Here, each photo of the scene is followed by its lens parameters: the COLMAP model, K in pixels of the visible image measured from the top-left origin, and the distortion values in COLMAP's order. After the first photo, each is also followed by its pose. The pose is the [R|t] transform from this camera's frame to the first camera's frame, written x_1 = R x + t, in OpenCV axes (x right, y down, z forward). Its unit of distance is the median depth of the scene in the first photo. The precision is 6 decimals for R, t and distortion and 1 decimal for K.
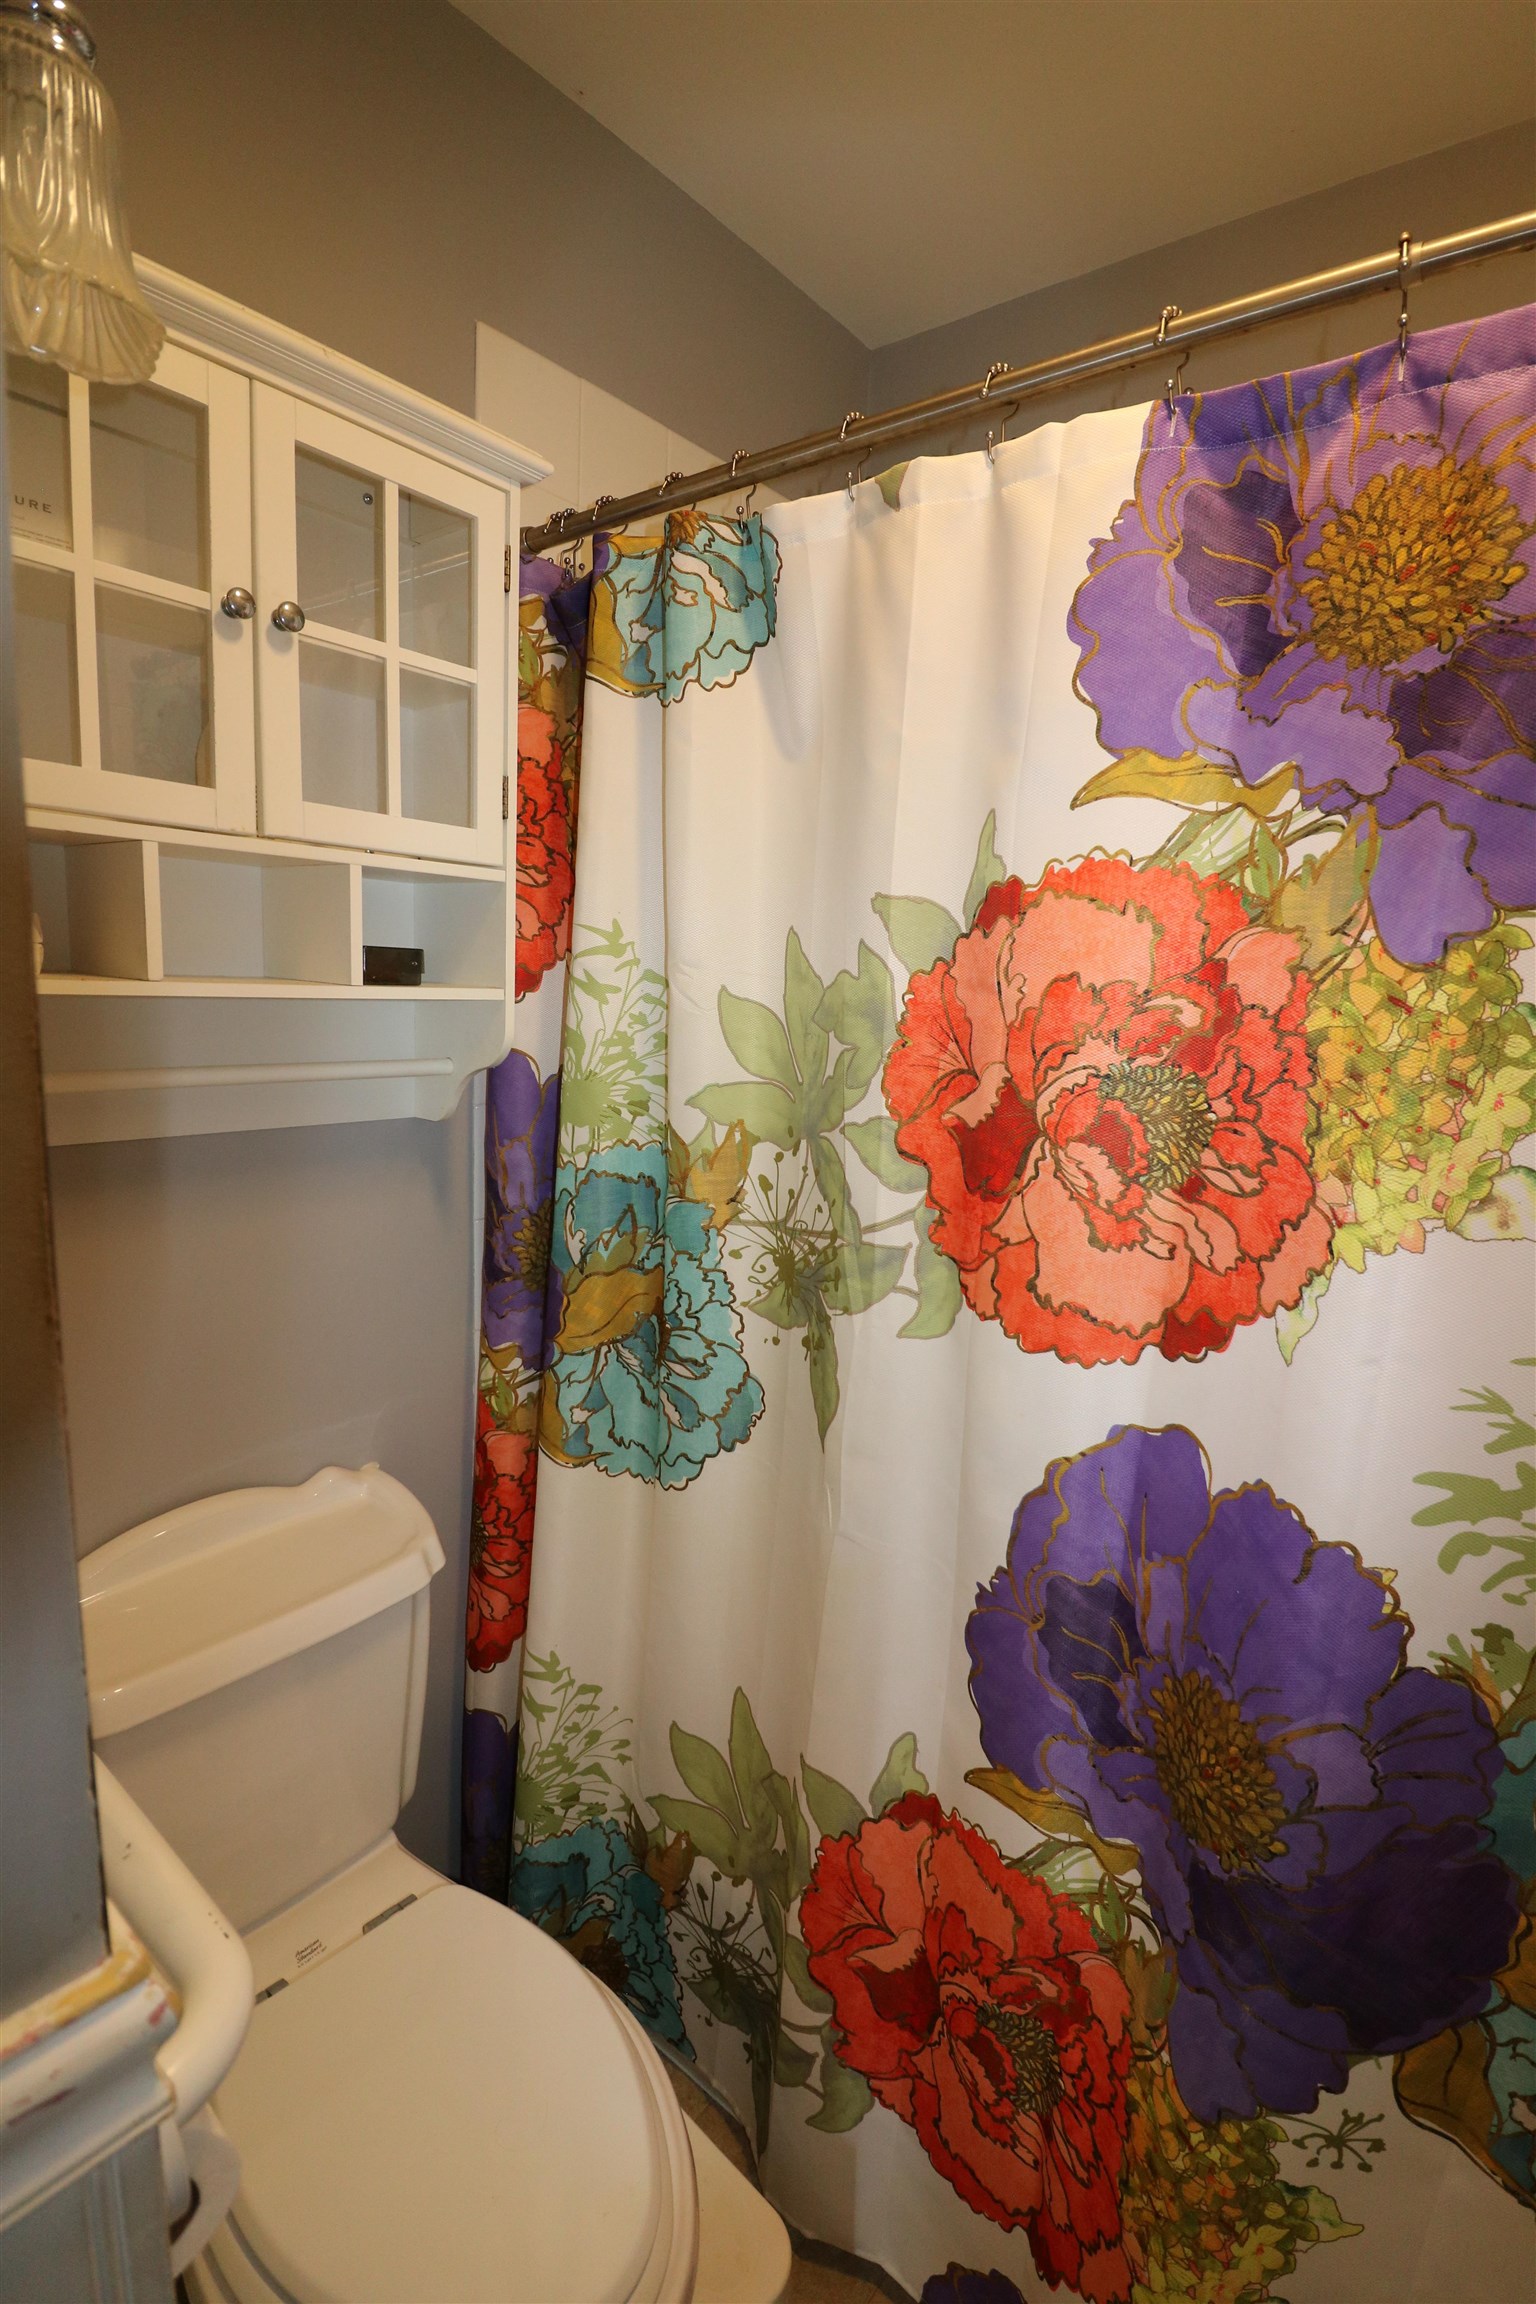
lens RADIAL K [[1074.6, 0, 770.4], [0, 1074.6, 1153.0], [0, 0, 1]] dist [-0.014021, -0.004762]
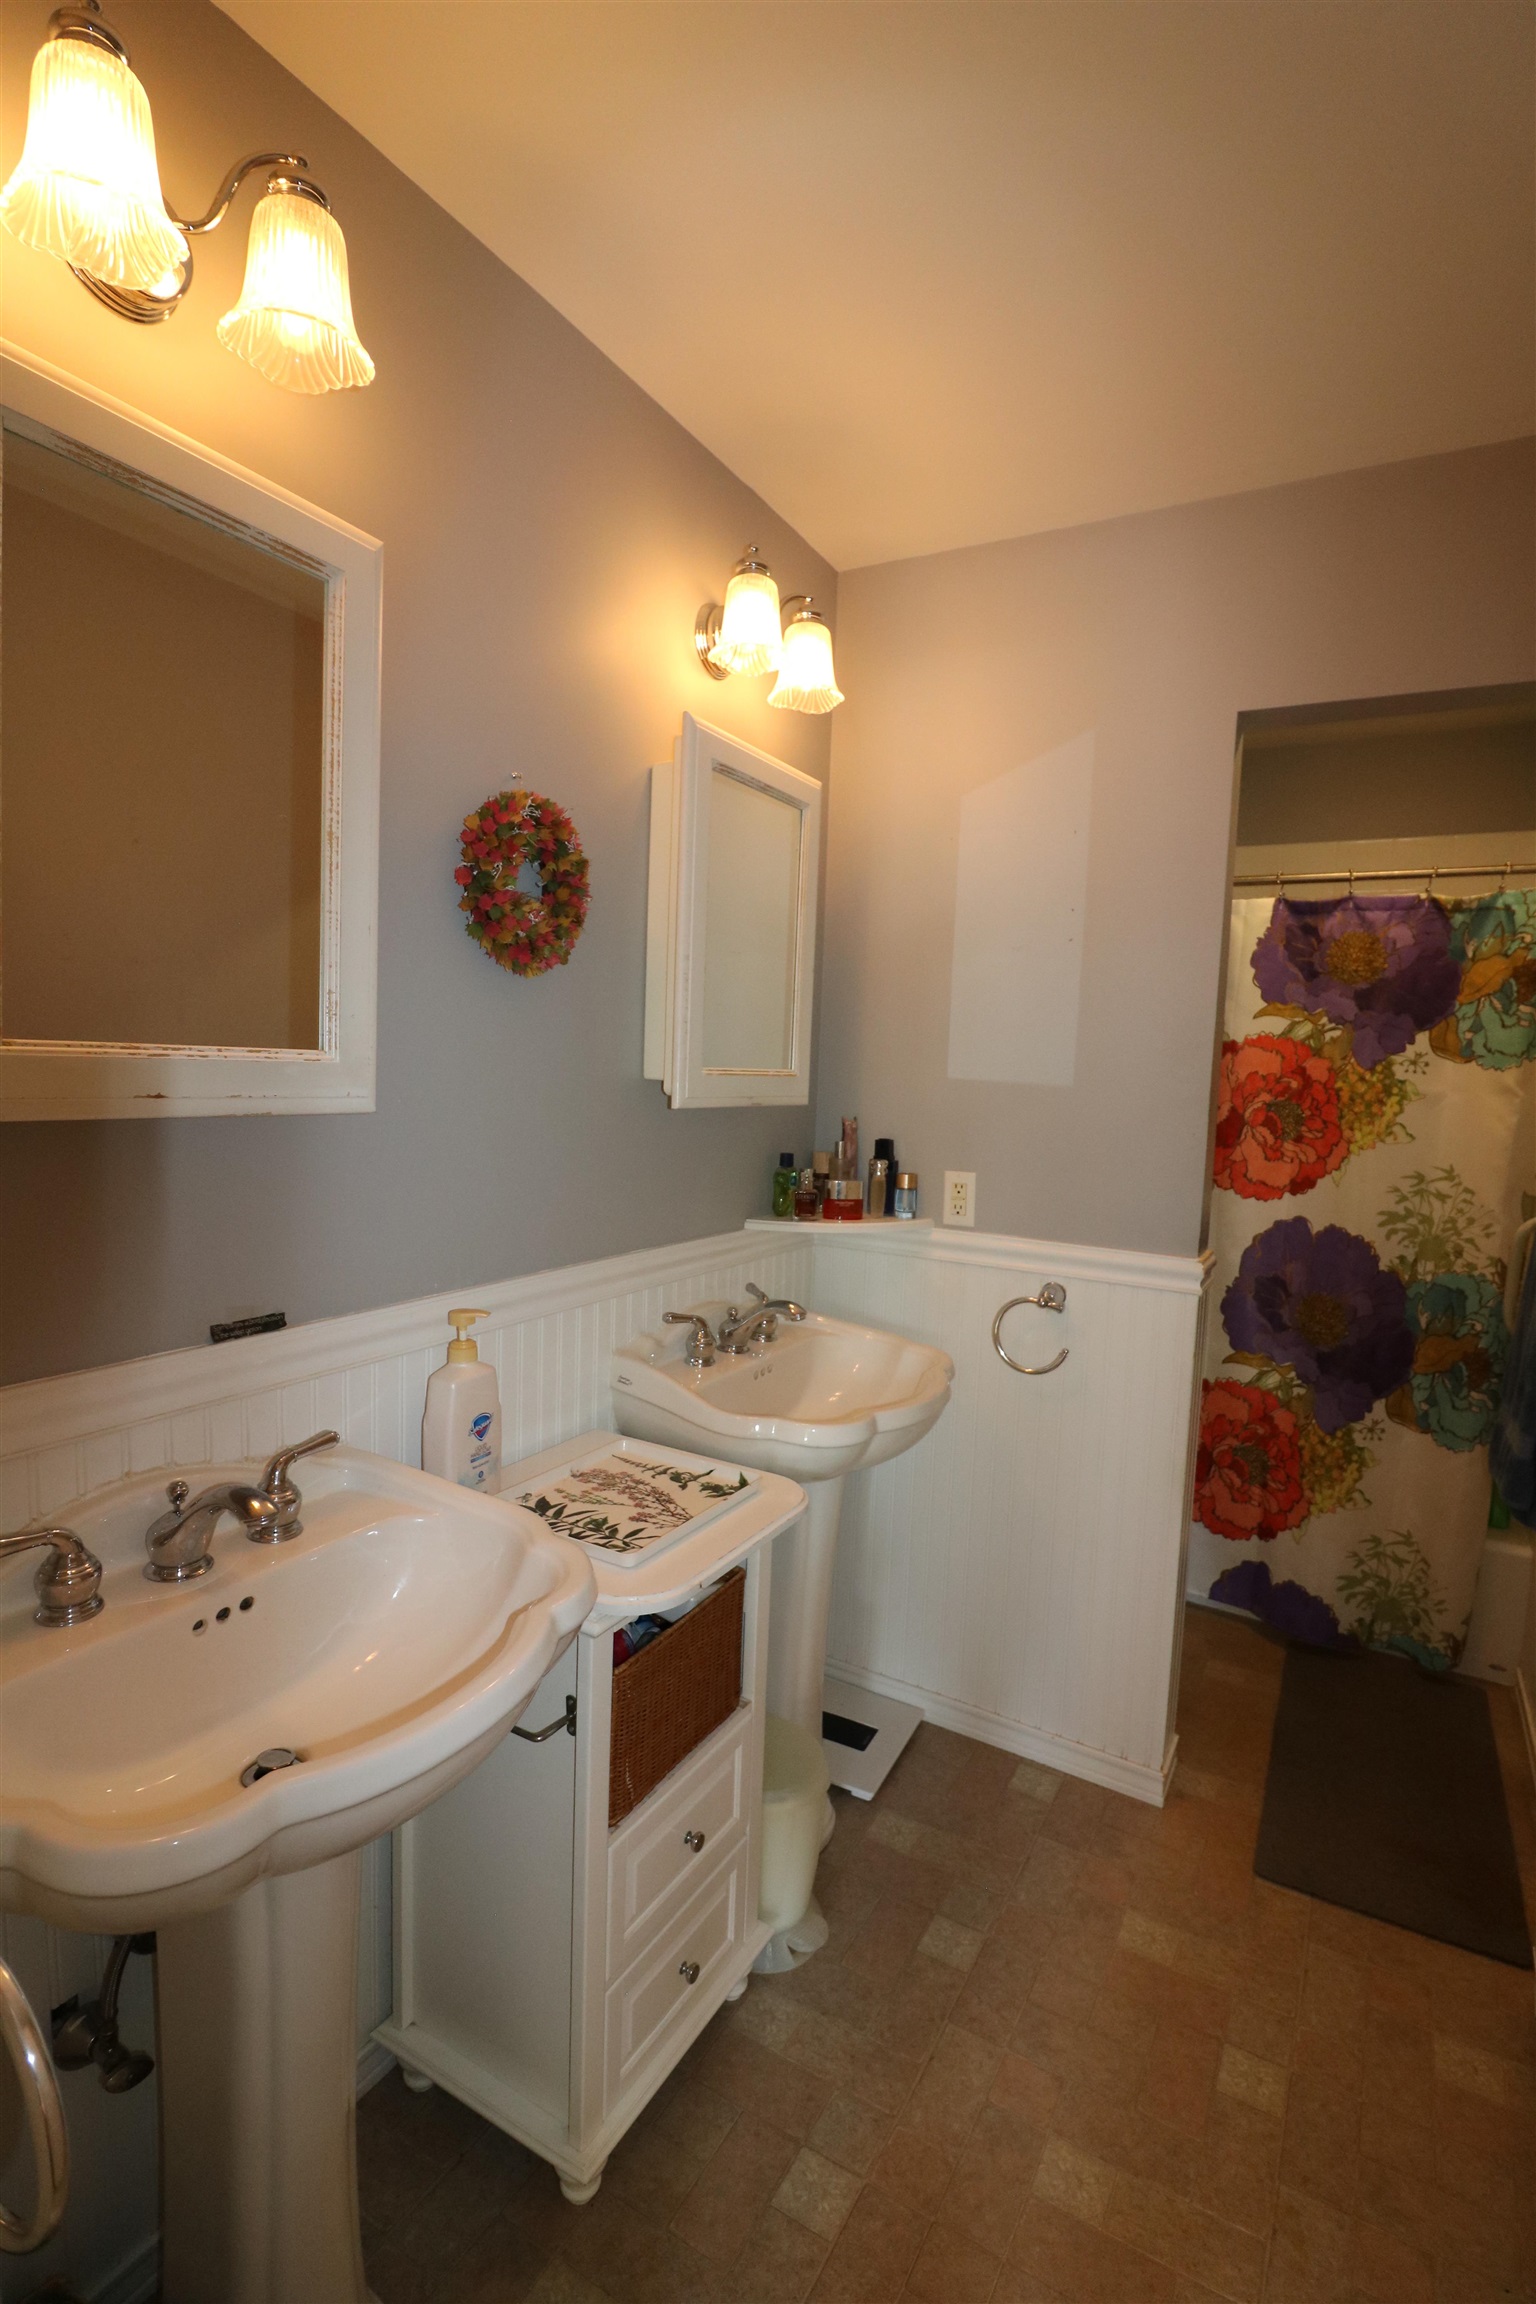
lens RADIAL K [[1074.6, 0, 763.5], [0, 1074.6, 1151.9], [0, 0, 1]] dist [-0.014021, -0.004762]
pose [[0.986731, -0.027538, 0.160011, -1.758494], [0.039624, 0.996556, -0.072842, 0.252438], [-0.157454, 0.078215, 0.984424, -1.952138]]
